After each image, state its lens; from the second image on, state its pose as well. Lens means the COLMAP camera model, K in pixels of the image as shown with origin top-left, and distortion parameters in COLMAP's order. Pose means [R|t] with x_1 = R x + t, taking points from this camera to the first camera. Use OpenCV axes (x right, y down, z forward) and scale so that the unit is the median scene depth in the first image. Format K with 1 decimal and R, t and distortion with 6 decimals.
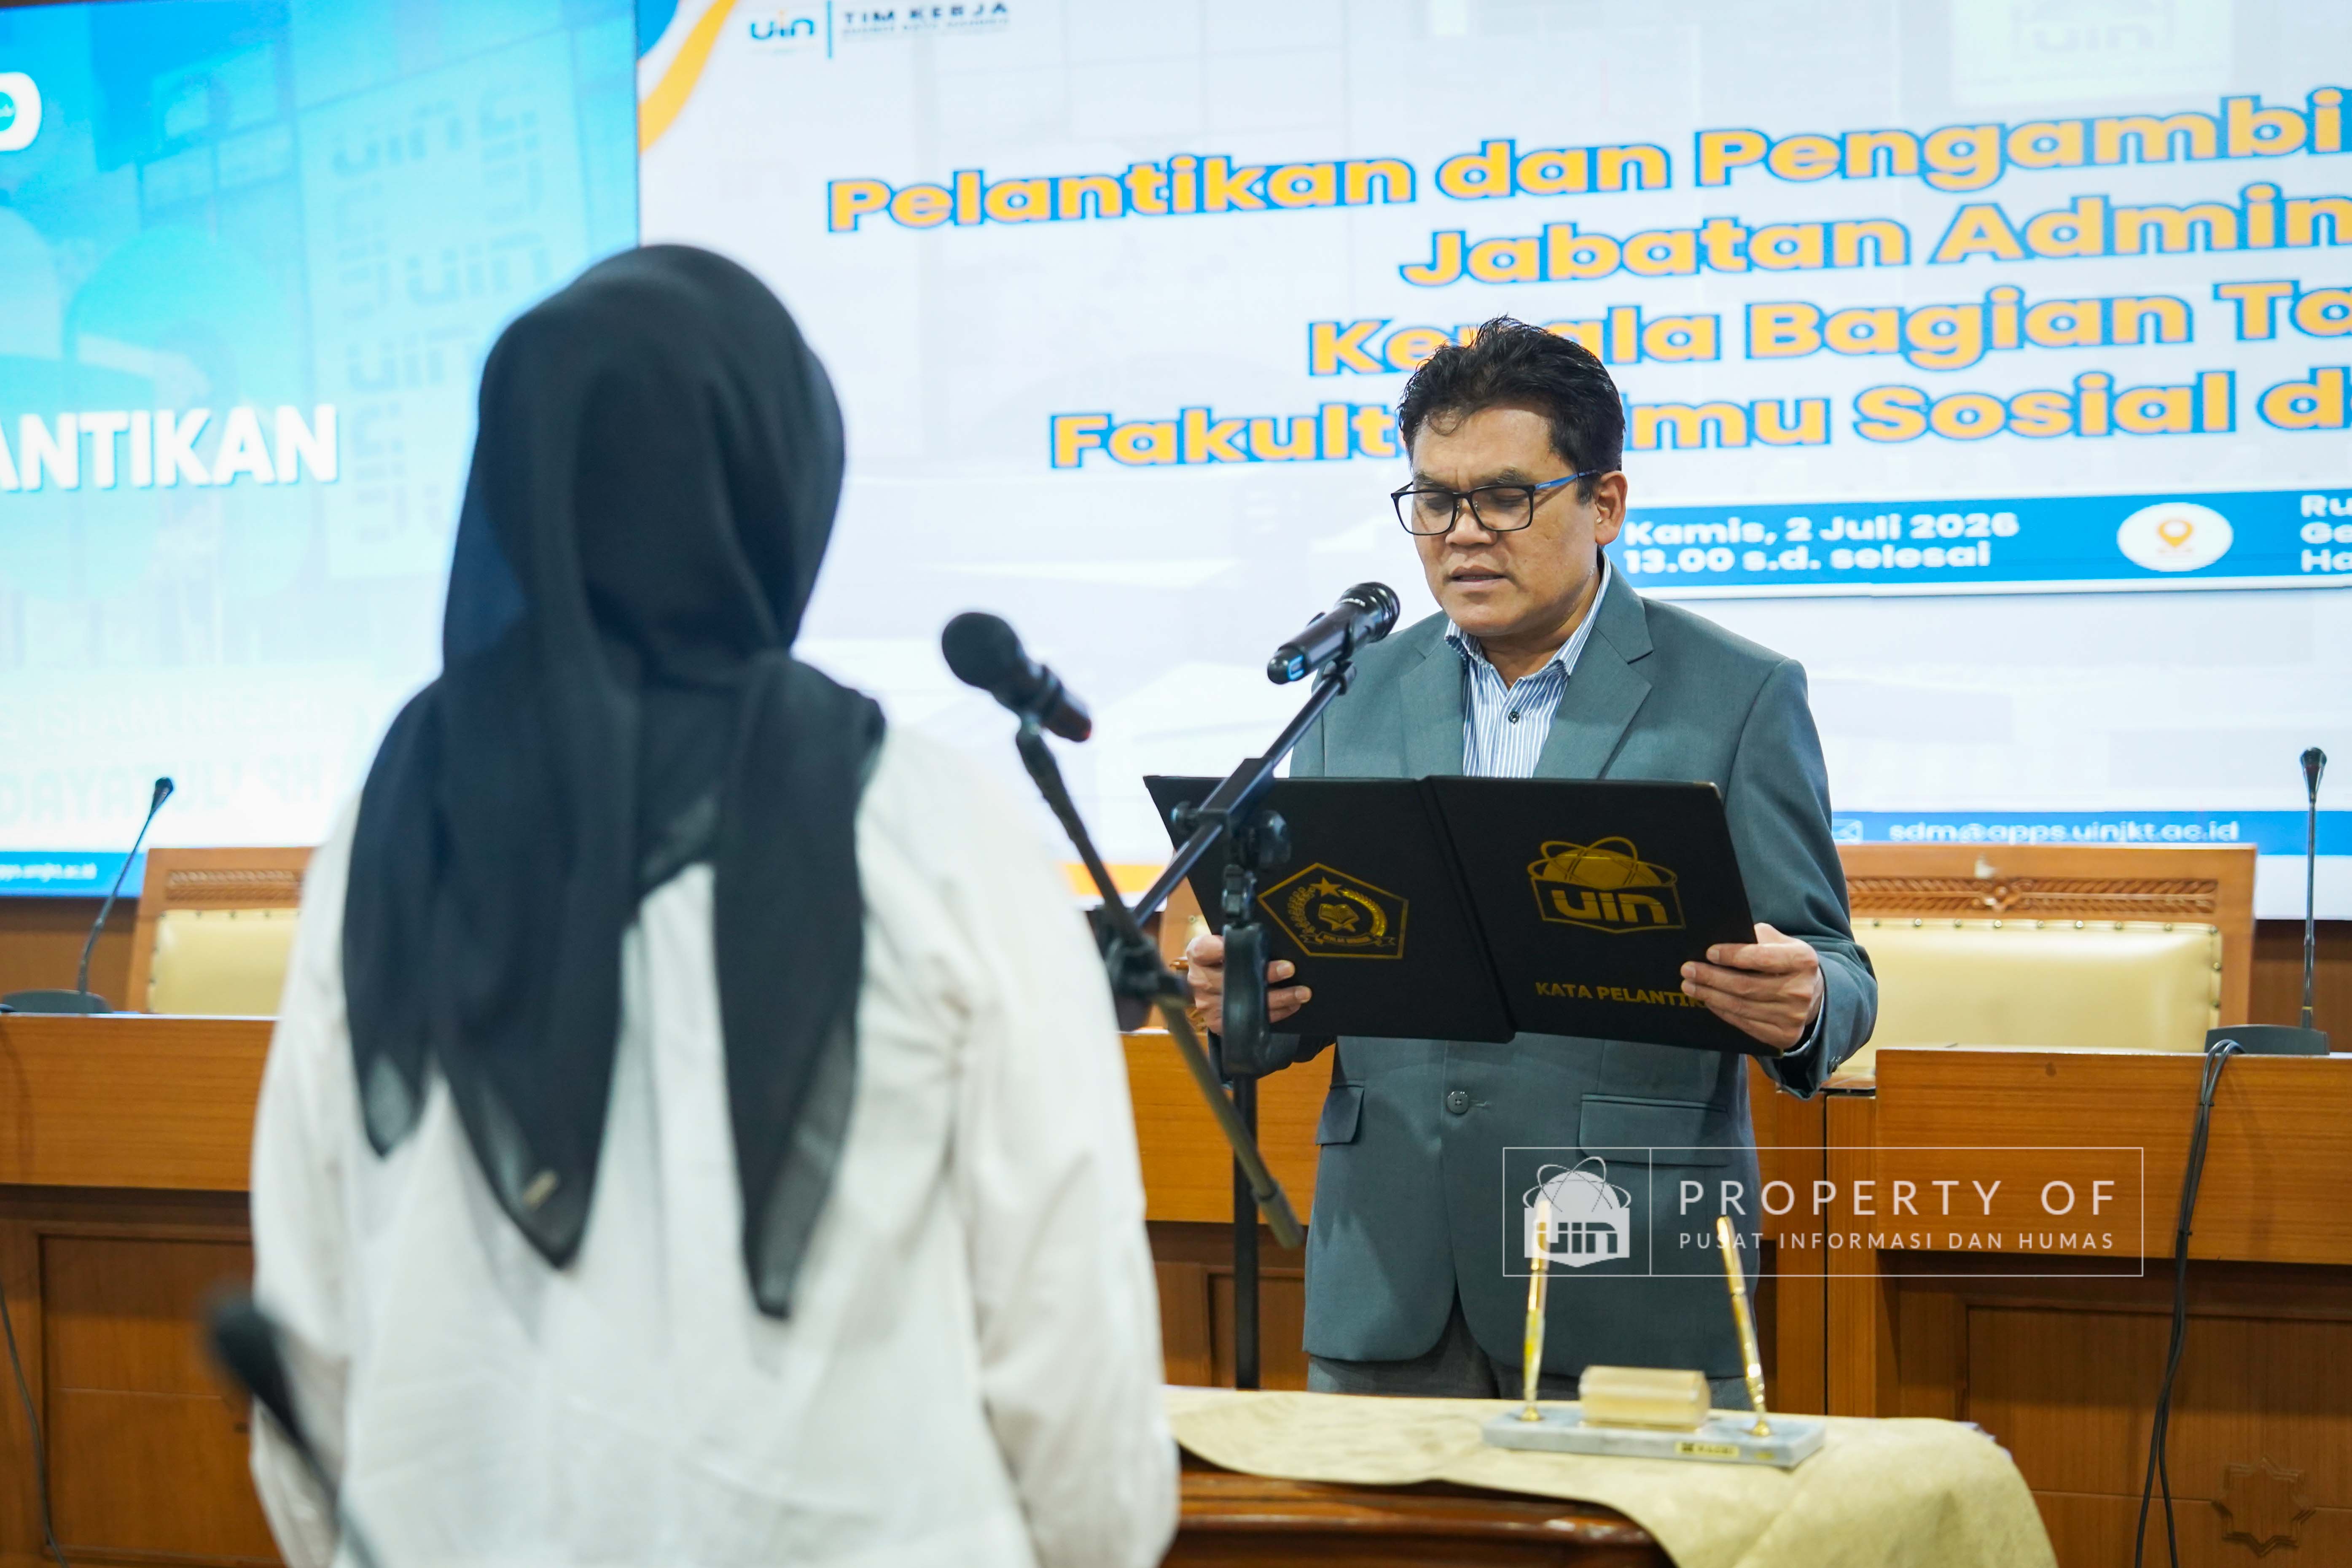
lens RADIAL K [[4988.7, 0, 1176.5], [0, 4988.7, 854.6], [0, 0, 1]] dist [0.026341, -0.110625]
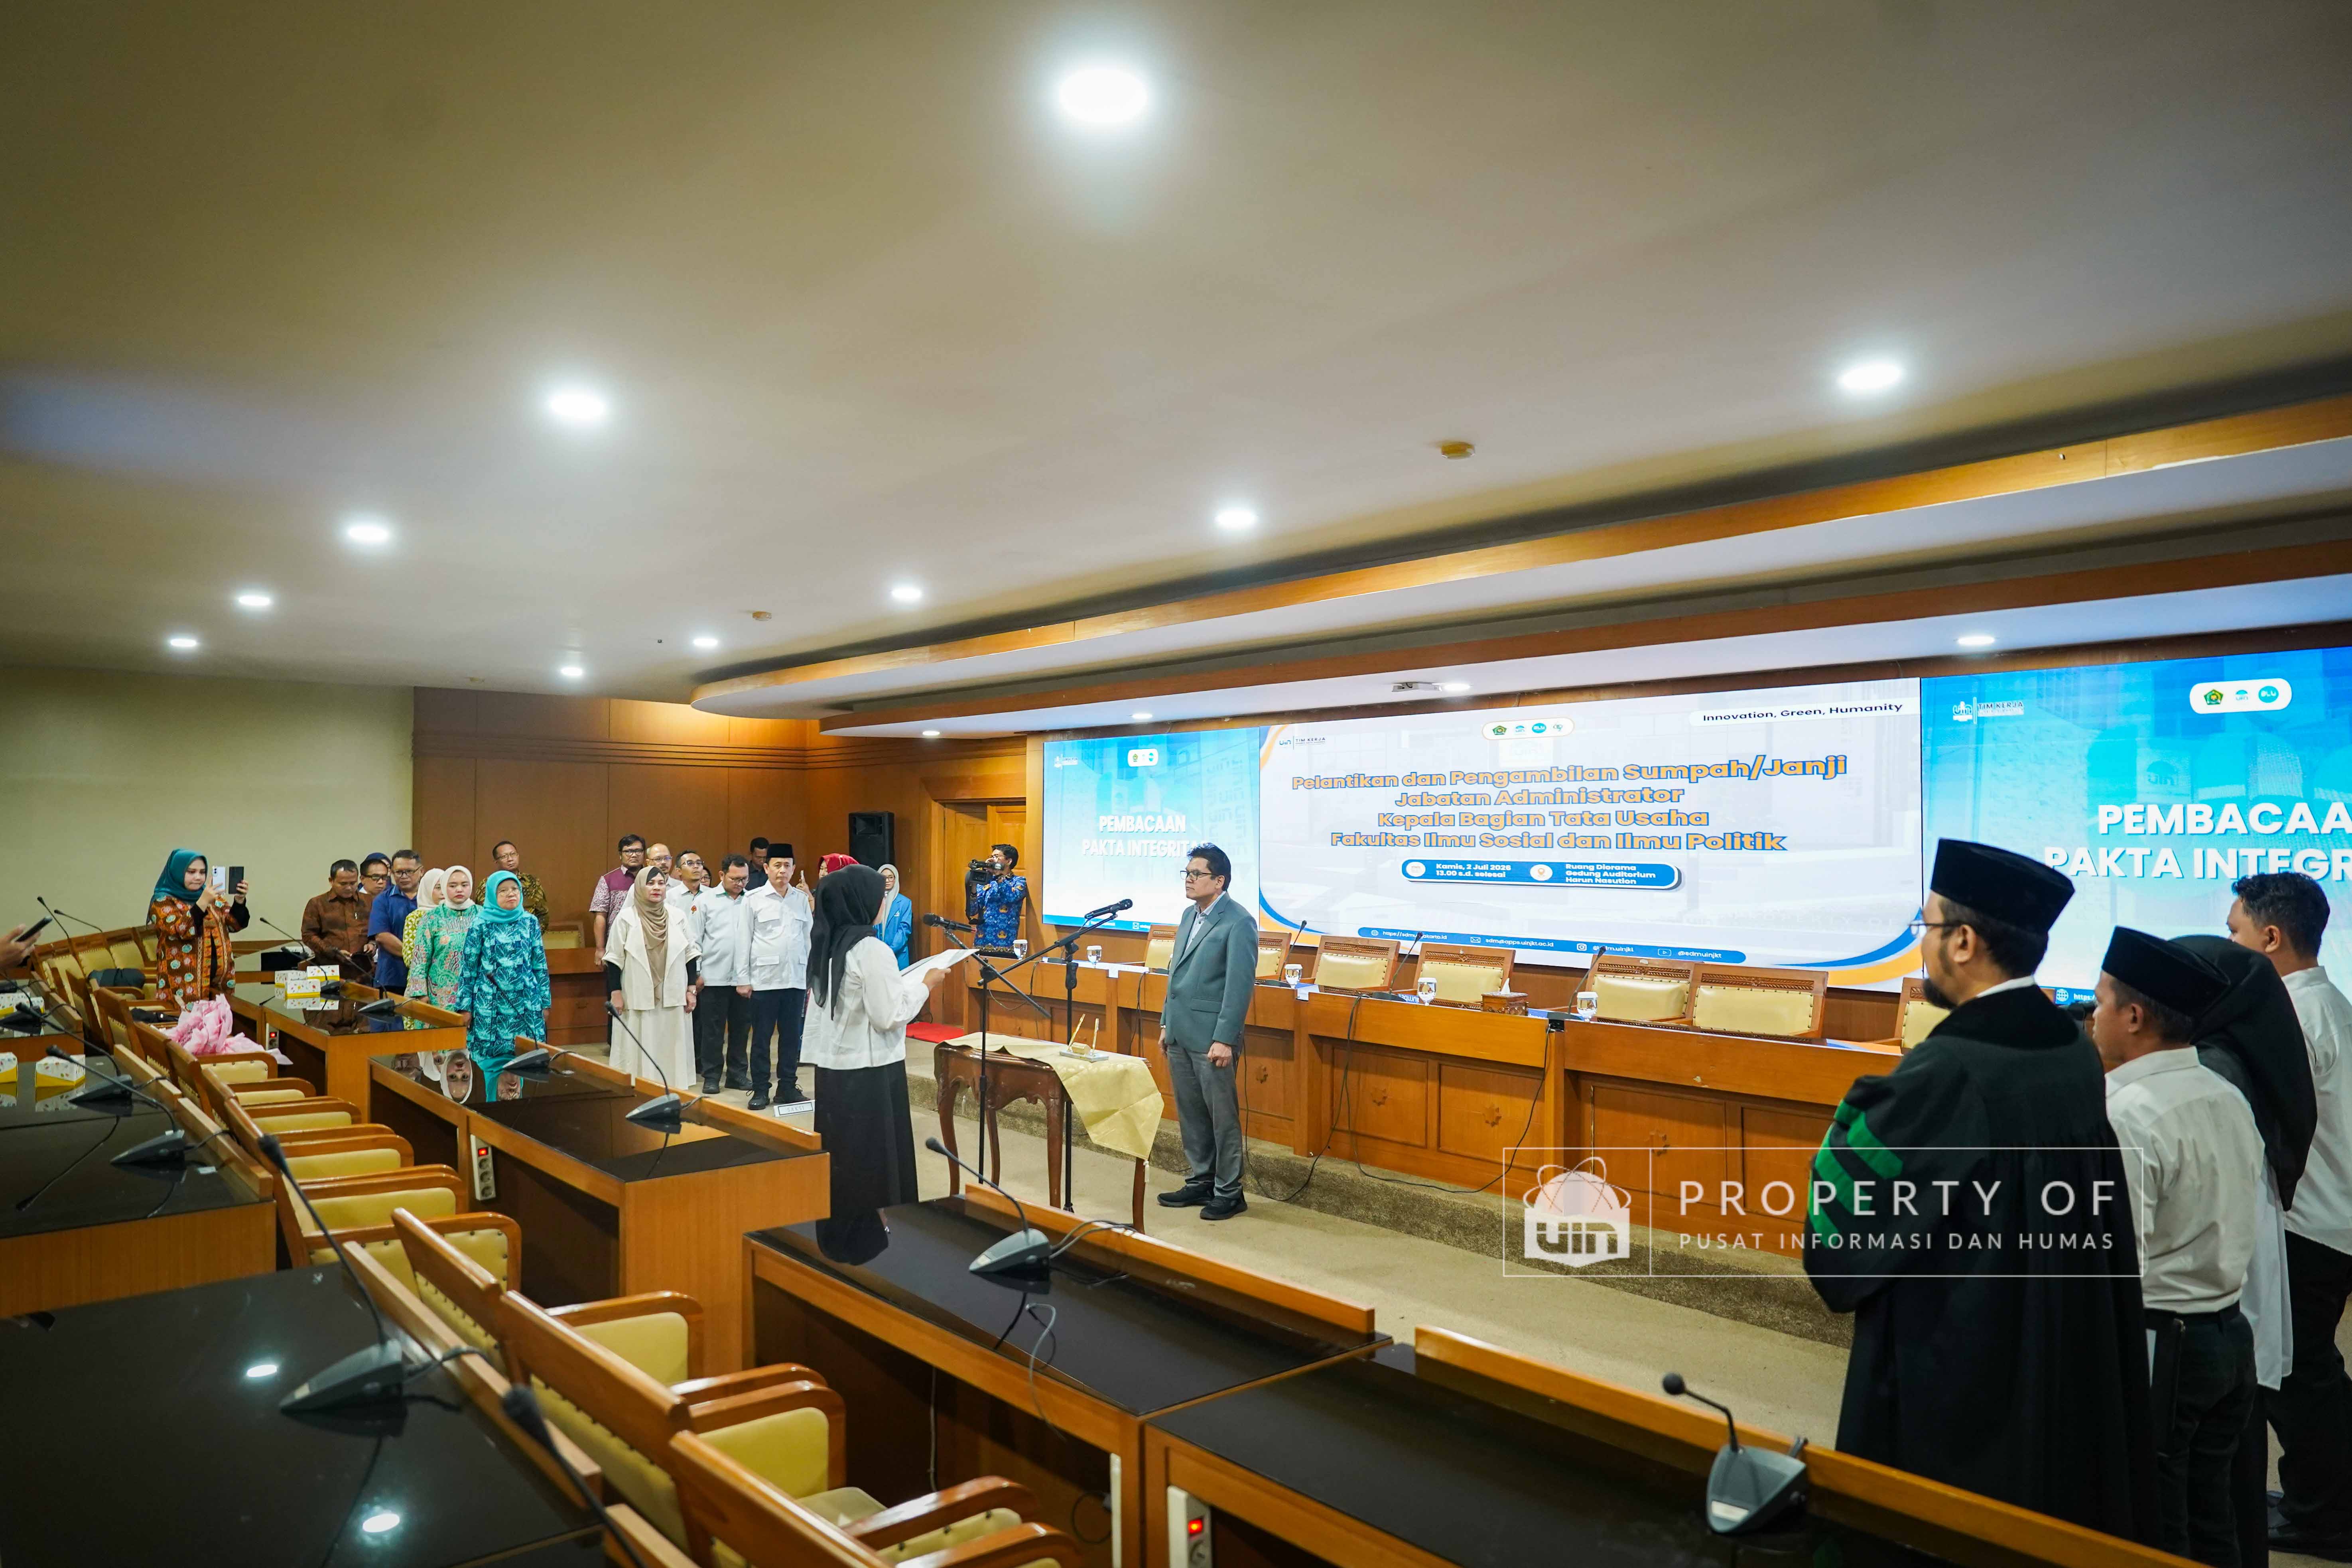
lens RADIAL K [[1653.5, 0, 1176.0], [0, 1653.5, 784.0], [0, 0, 1]] dist [0.003442, -0.000028]
pose [[0.880636, 0.002422, -0.473787, 0.567932], [-0.032895, 0.997886, -0.056042, -0.049019], [0.472650, 0.064938, 0.878854, -0.340631]]
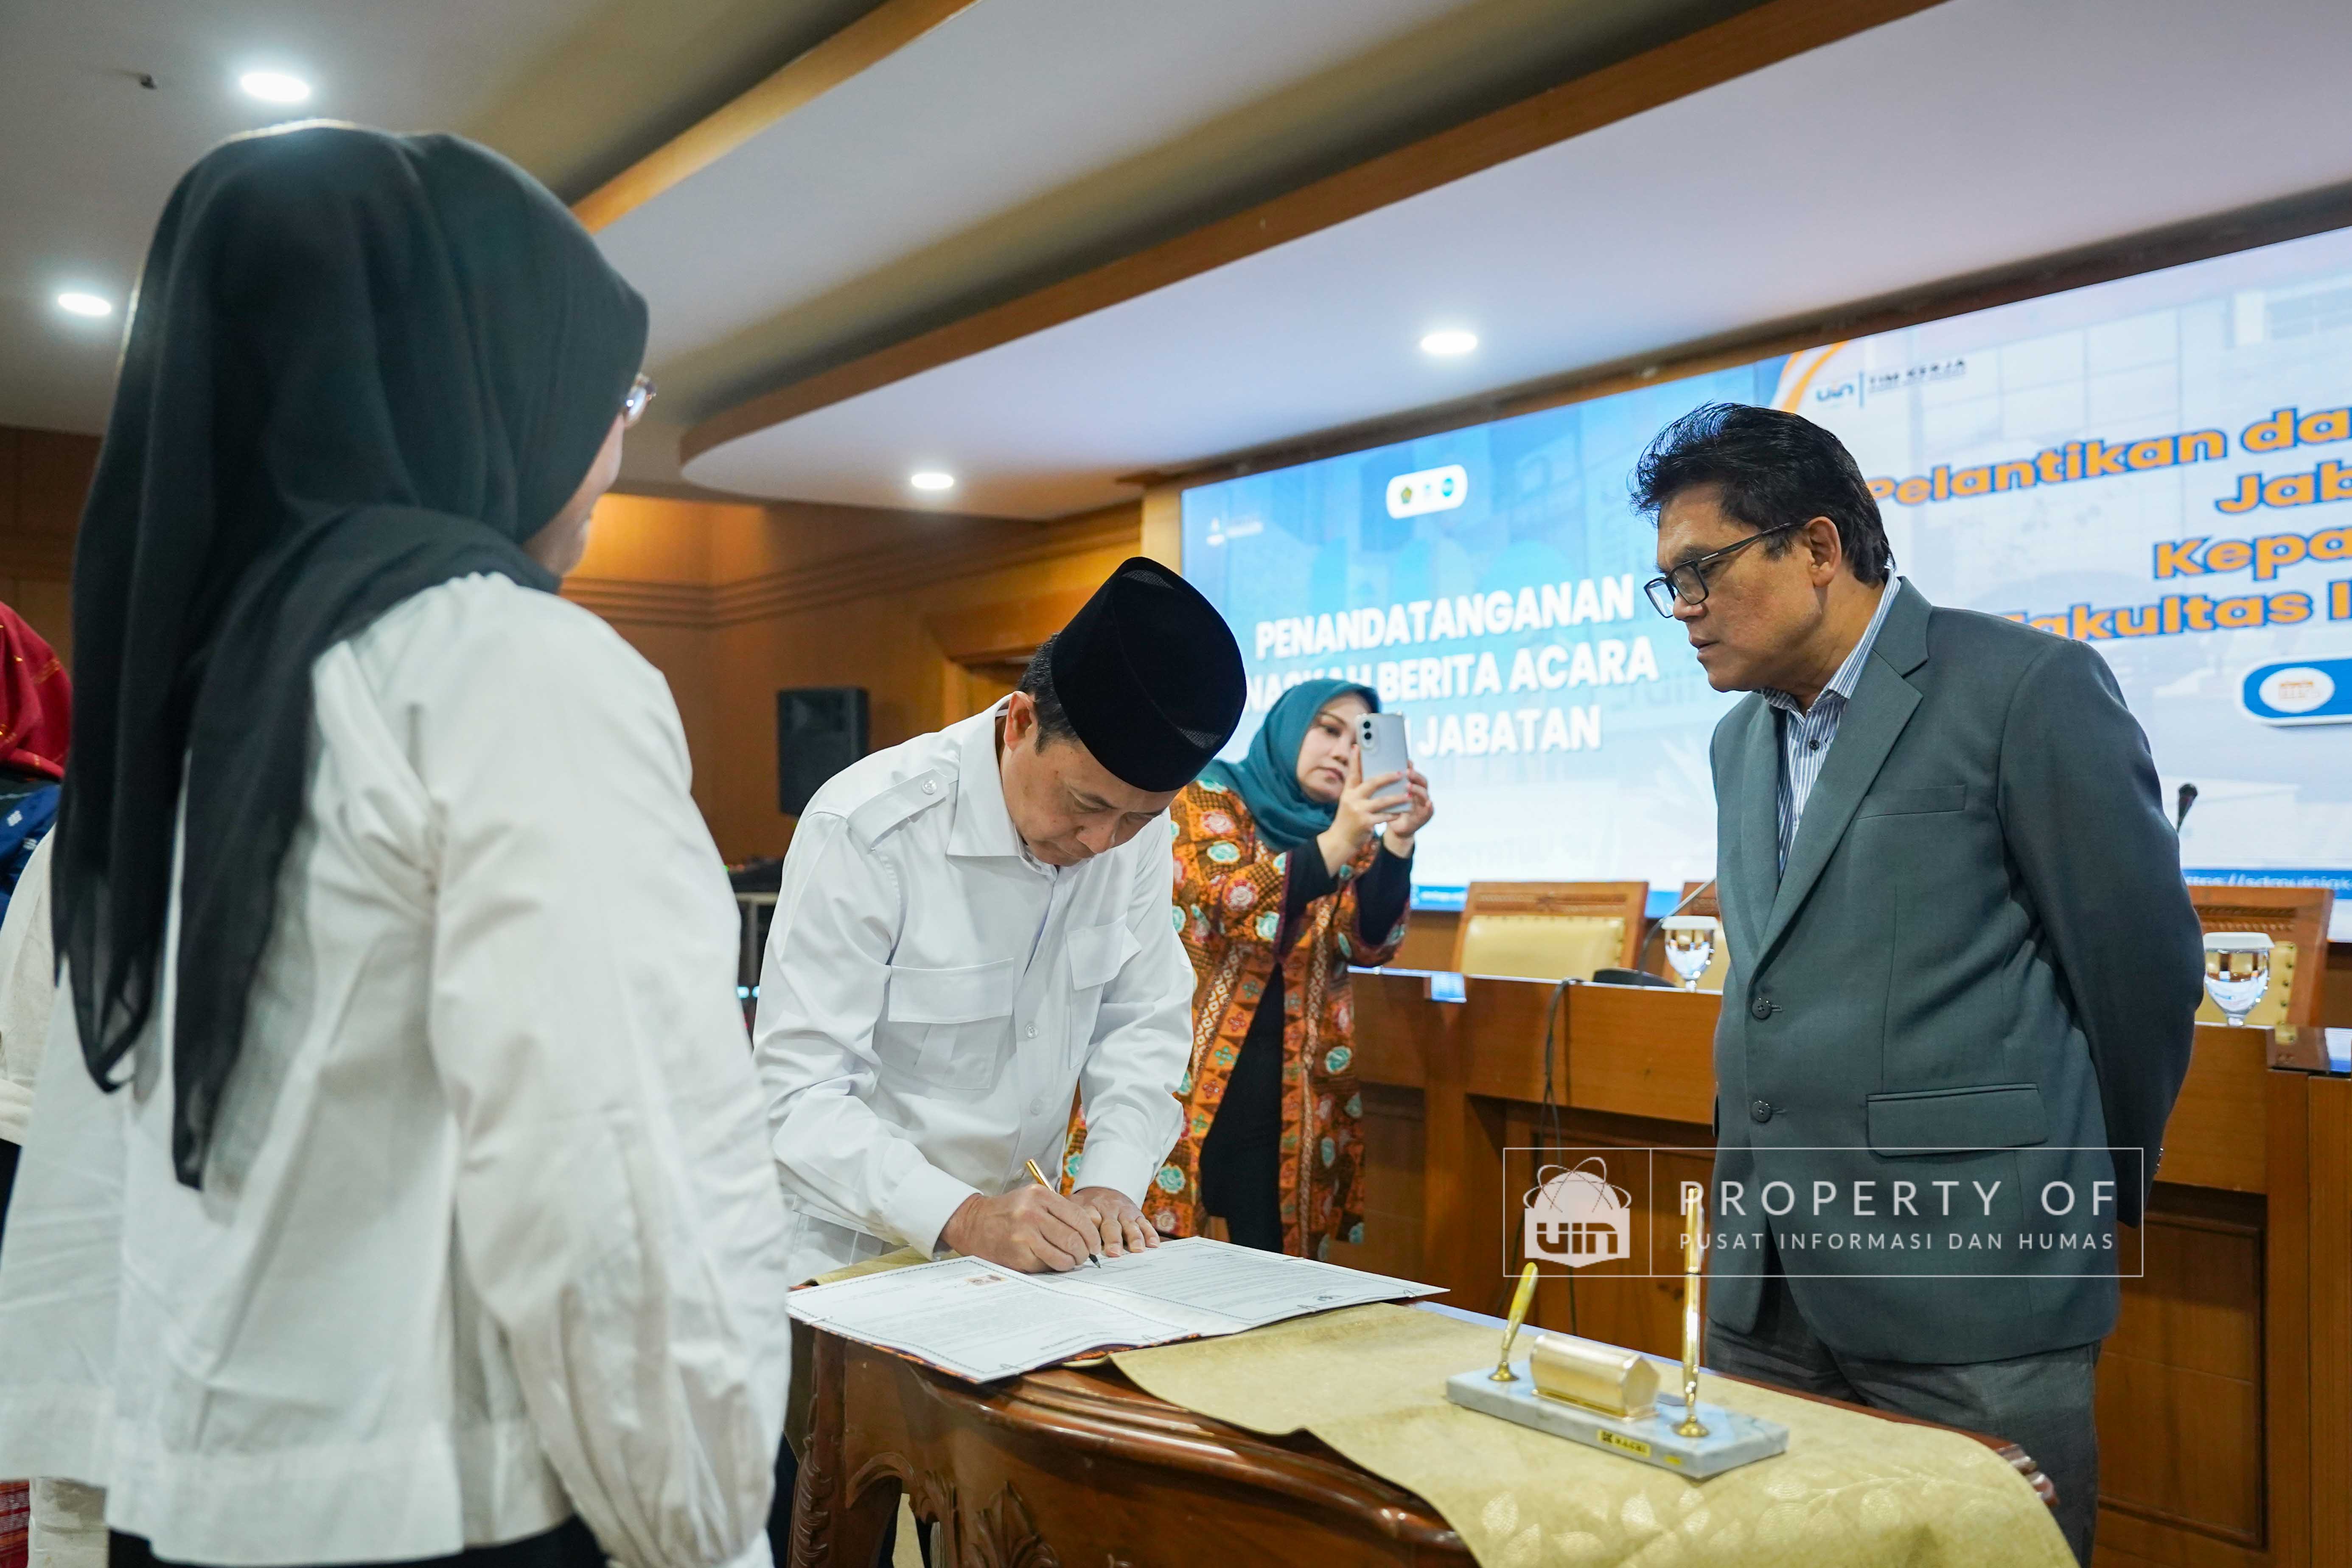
lens RADIAL K [[2177.0, 0, 1241.3], [0, 2177.0, 801.6], [0, 0, 1]] dist [0.000927, -0.017551]
pose [[0.863757, 0.001607, -0.503905, 0.124849], [-0.030609, 0.998316, -0.049284, 0.012308], [0.502977, 0.057994, 0.862352, 0.312971]]
